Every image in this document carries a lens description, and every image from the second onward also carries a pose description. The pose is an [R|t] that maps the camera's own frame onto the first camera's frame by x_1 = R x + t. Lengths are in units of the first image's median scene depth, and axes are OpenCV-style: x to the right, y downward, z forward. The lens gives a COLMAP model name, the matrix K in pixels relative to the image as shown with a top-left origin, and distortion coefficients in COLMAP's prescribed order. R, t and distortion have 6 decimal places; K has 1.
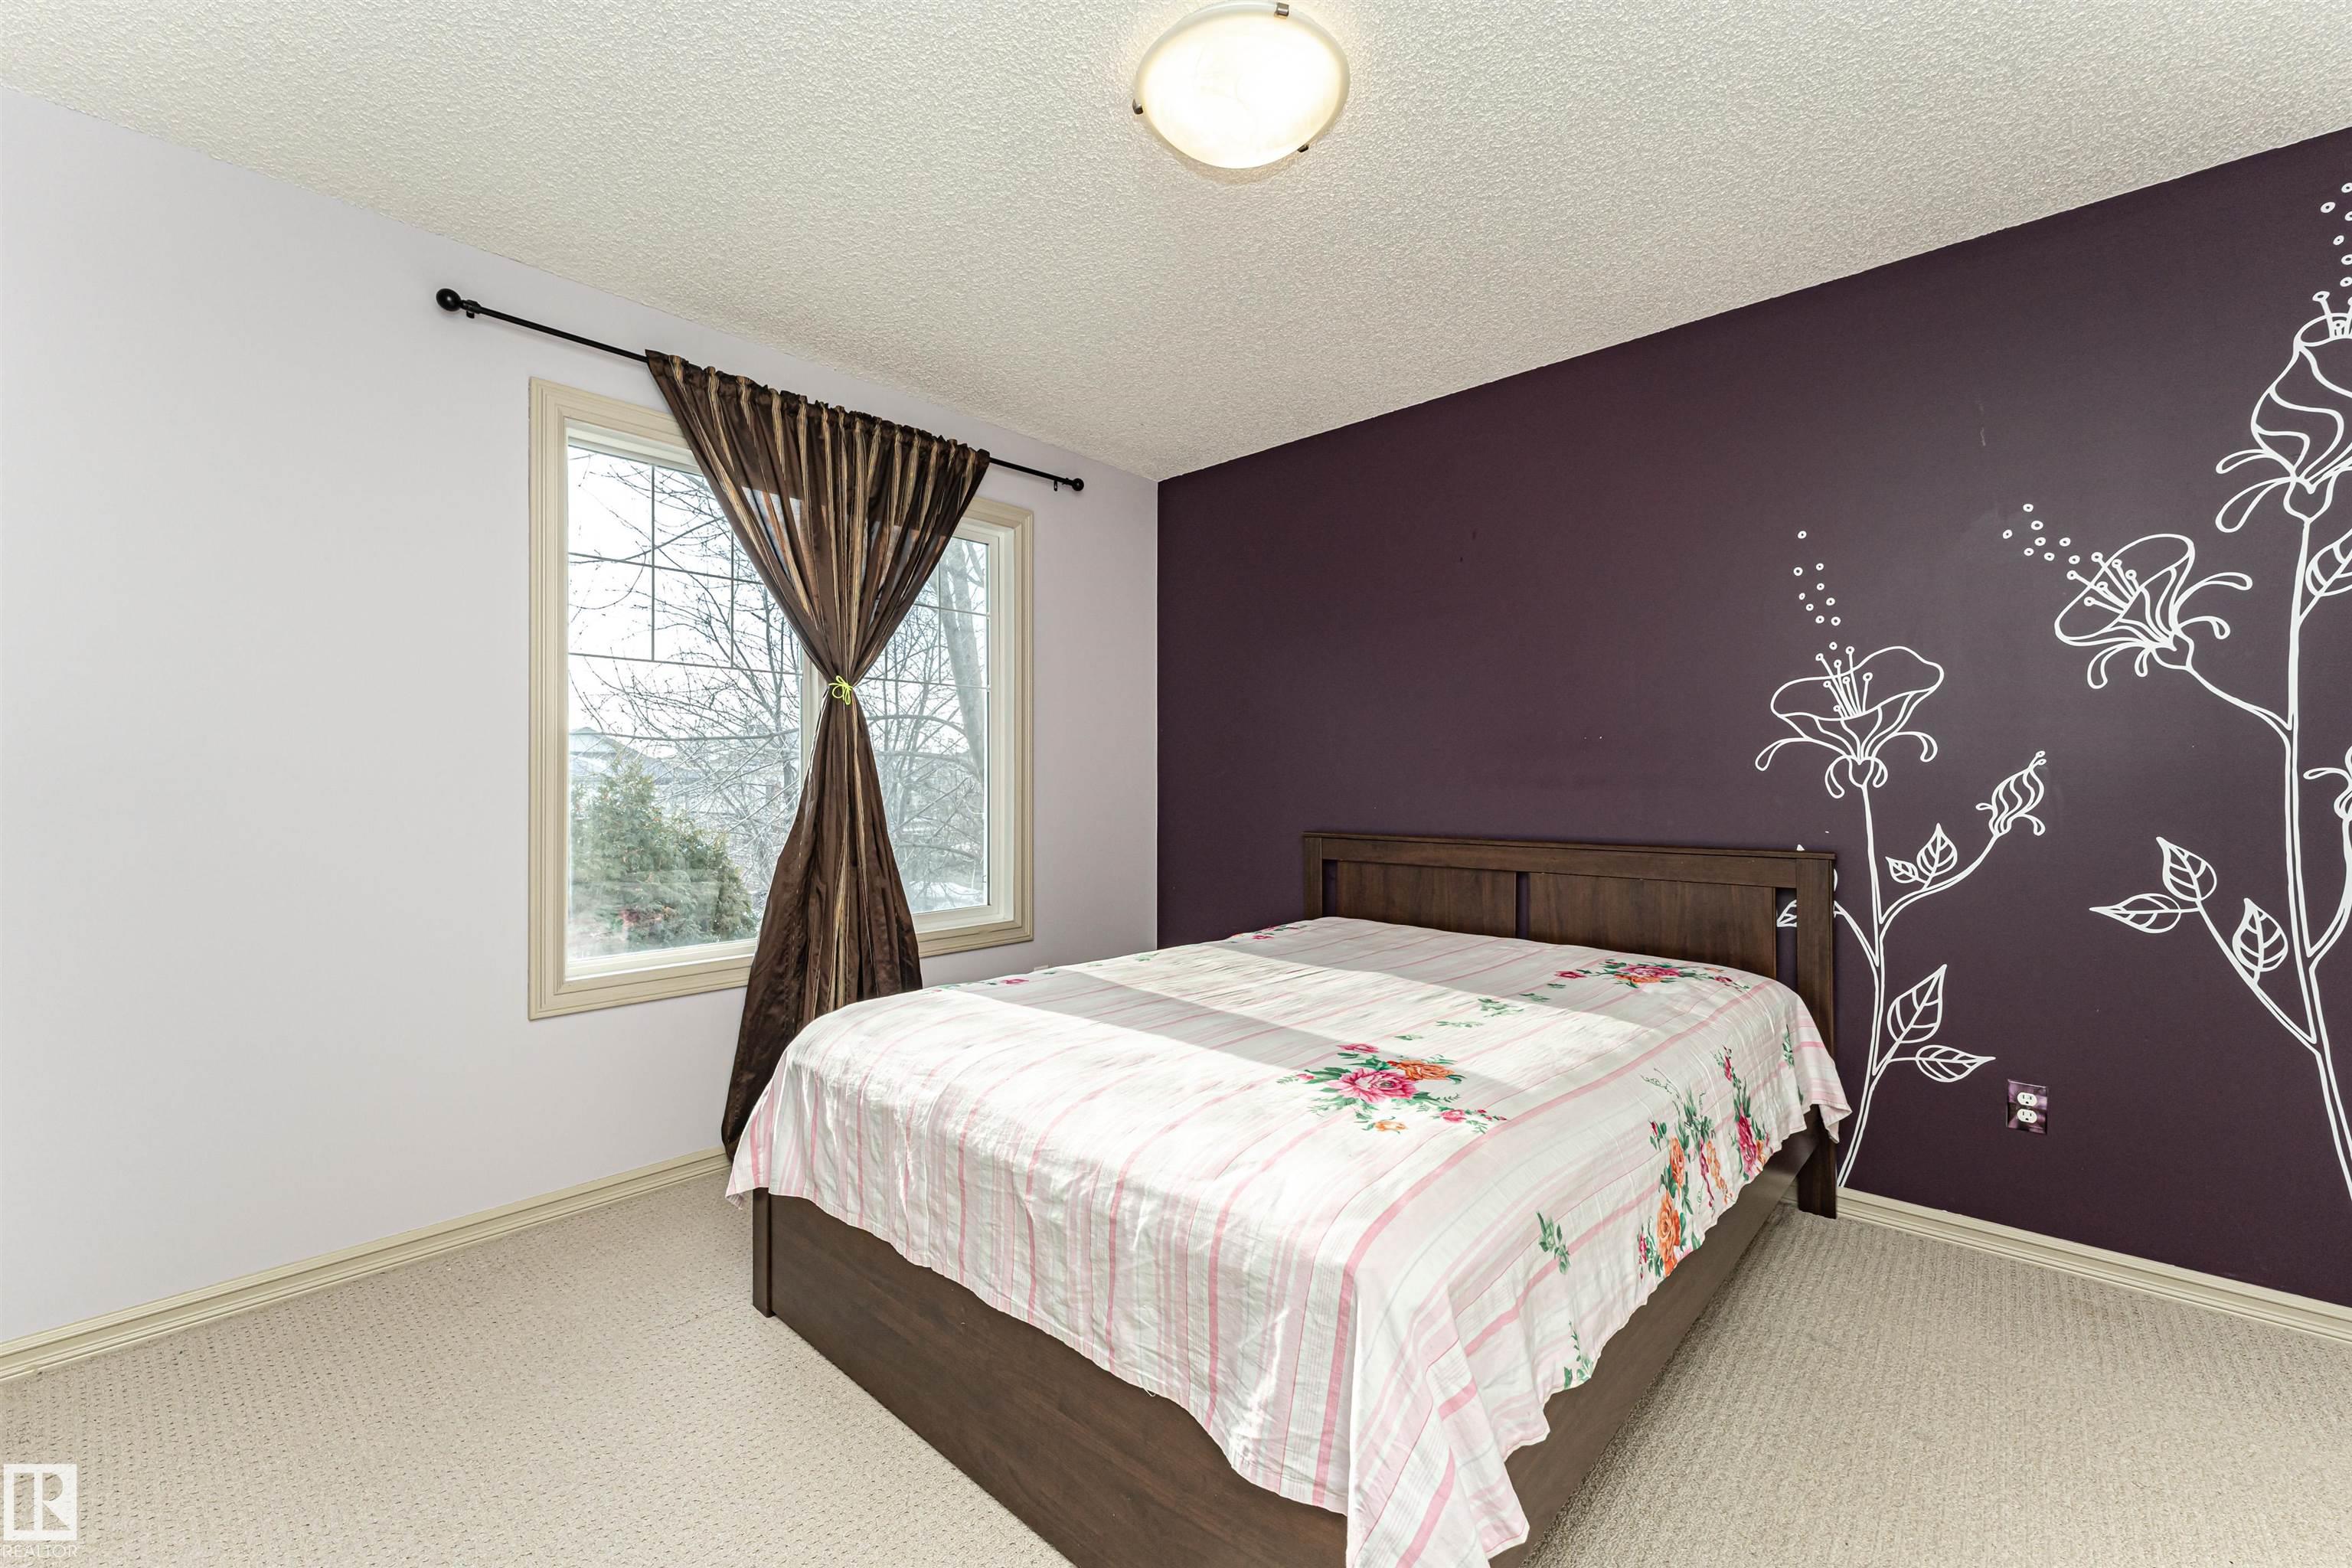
lens RADIAL K [[924.5, 0, 1181.3], [0, 924.5, 791.6], [0, 0, 1]] dist [0.001605, -0.000064]
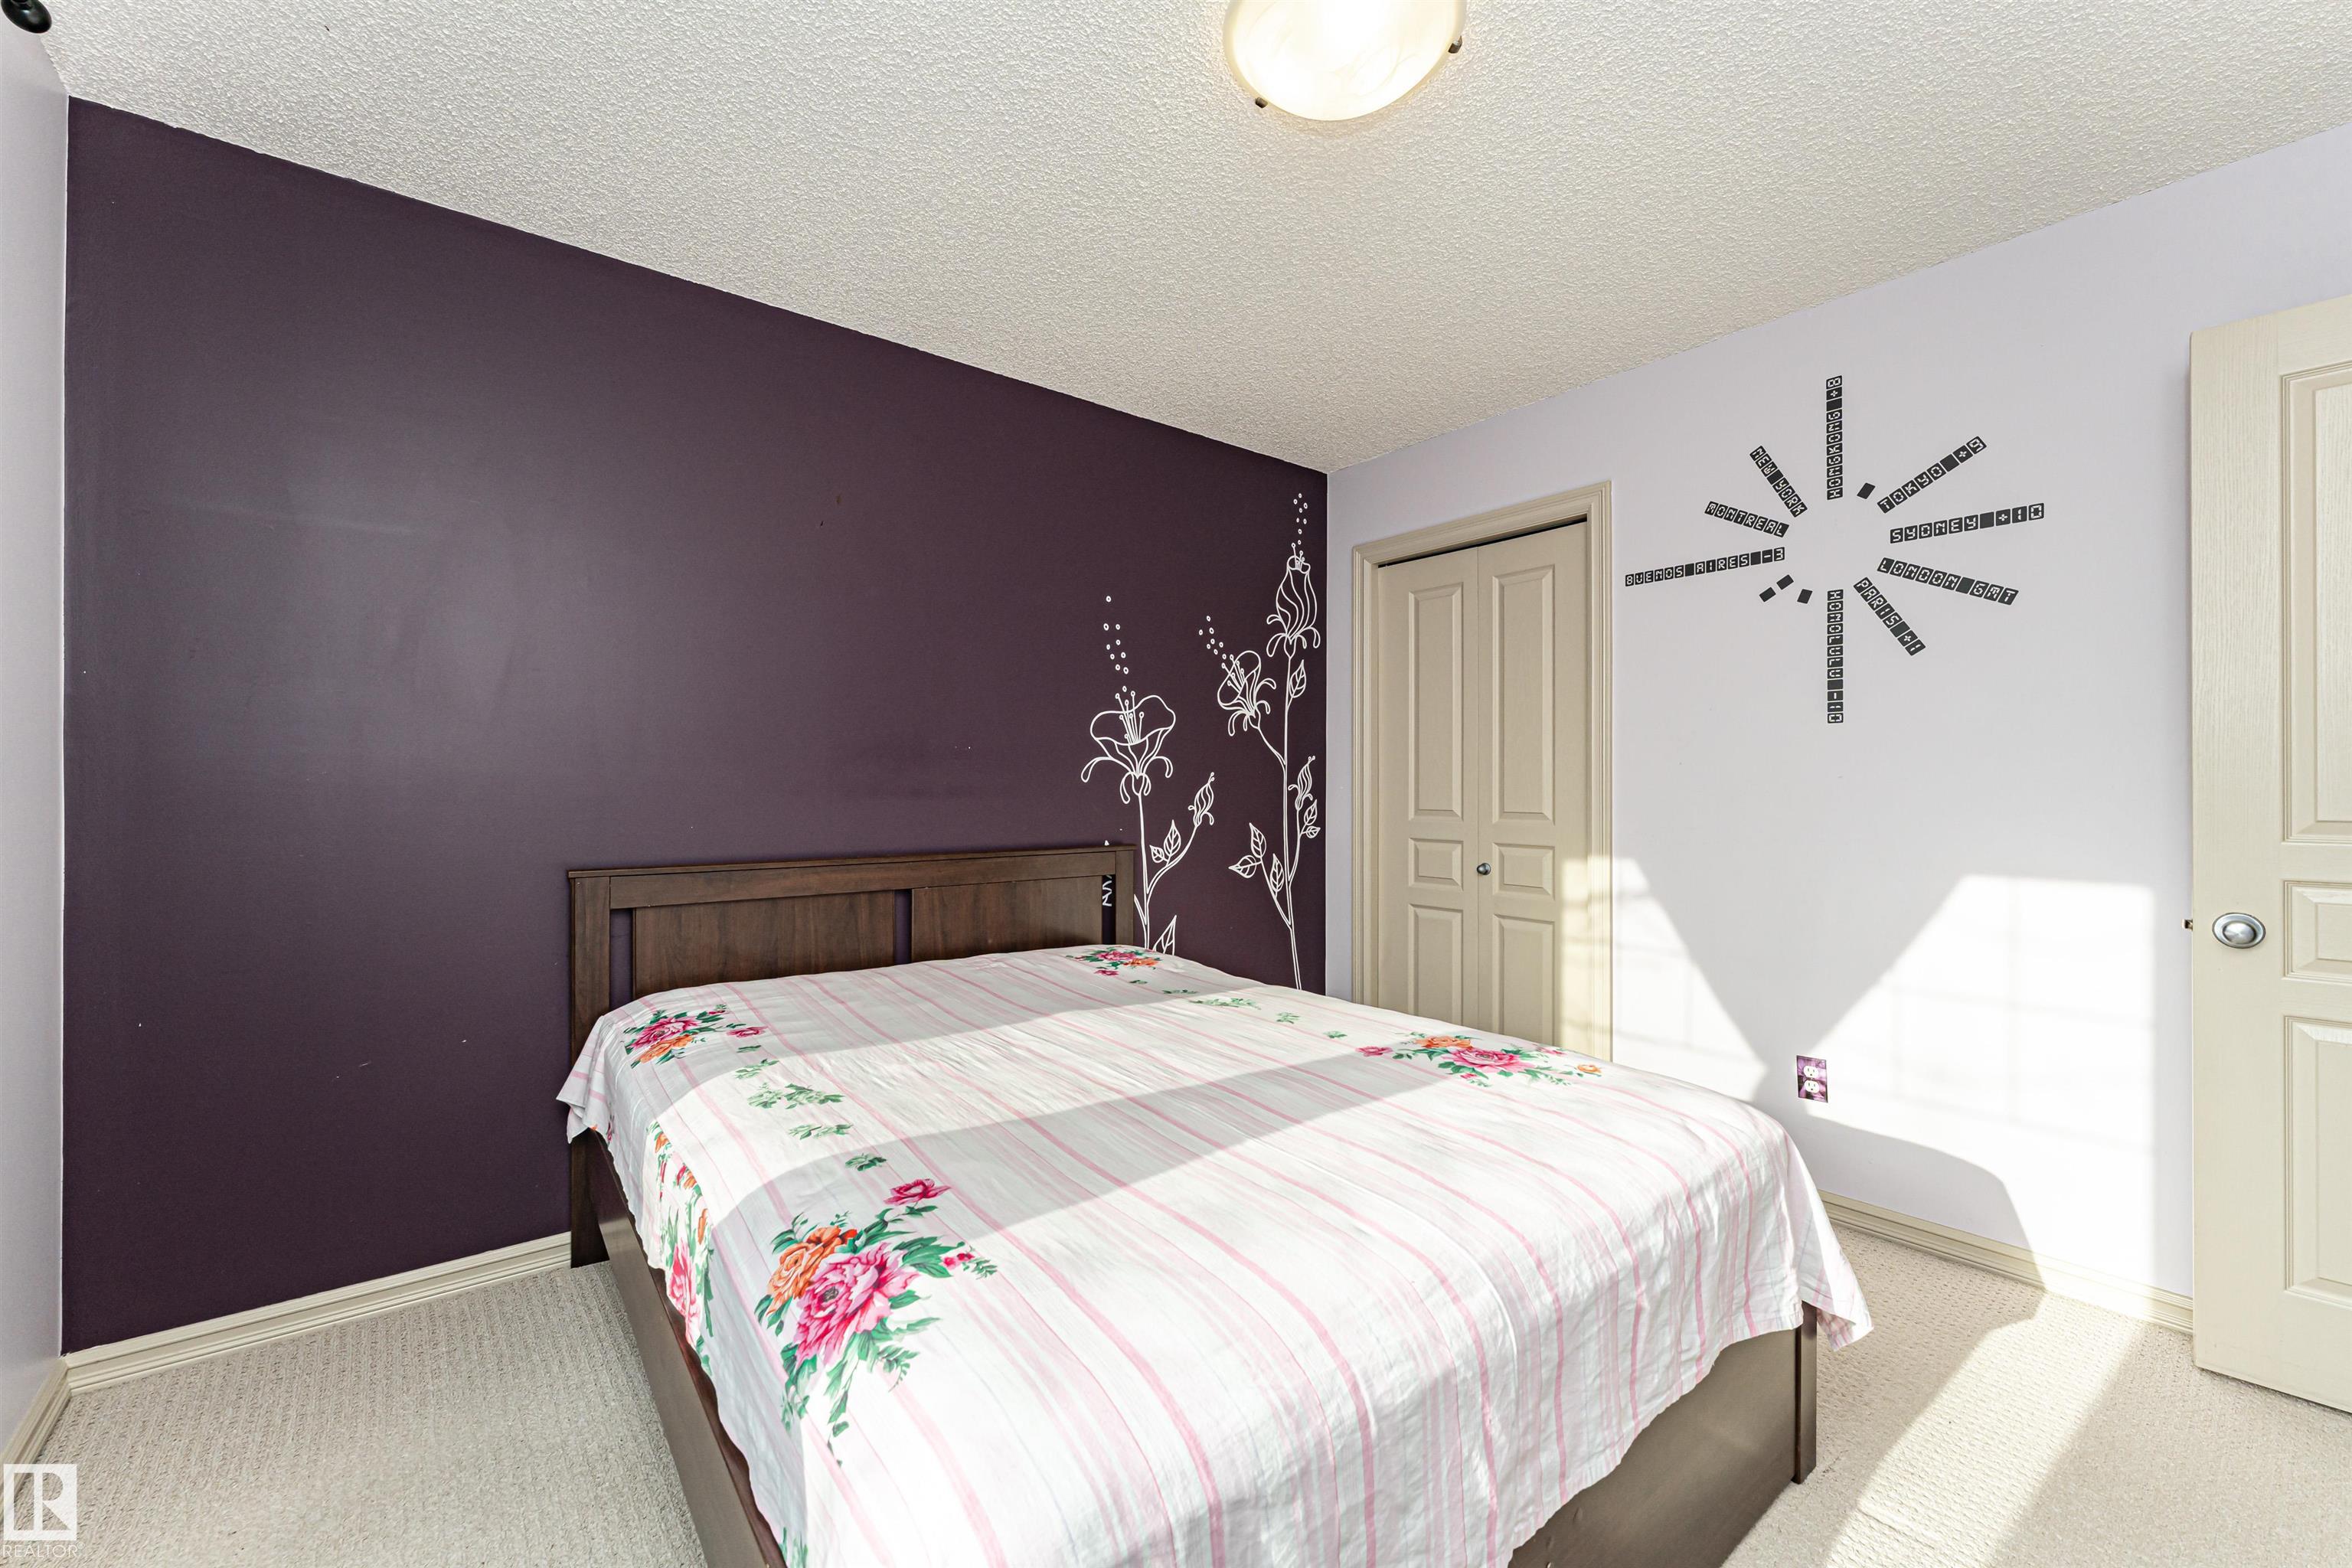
lens RADIAL K [[924.5, 0, 1181.3], [0, 924.5, 791.6], [0, 0, 1]] dist [0.001605, -0.000064]
pose [[0.183077, -0.005460, 0.983083, -0.670424], [0.005125, 0.999976, 0.004599, -0.018287], [-0.983085, 0.004197, 0.183101, 0.778703]]
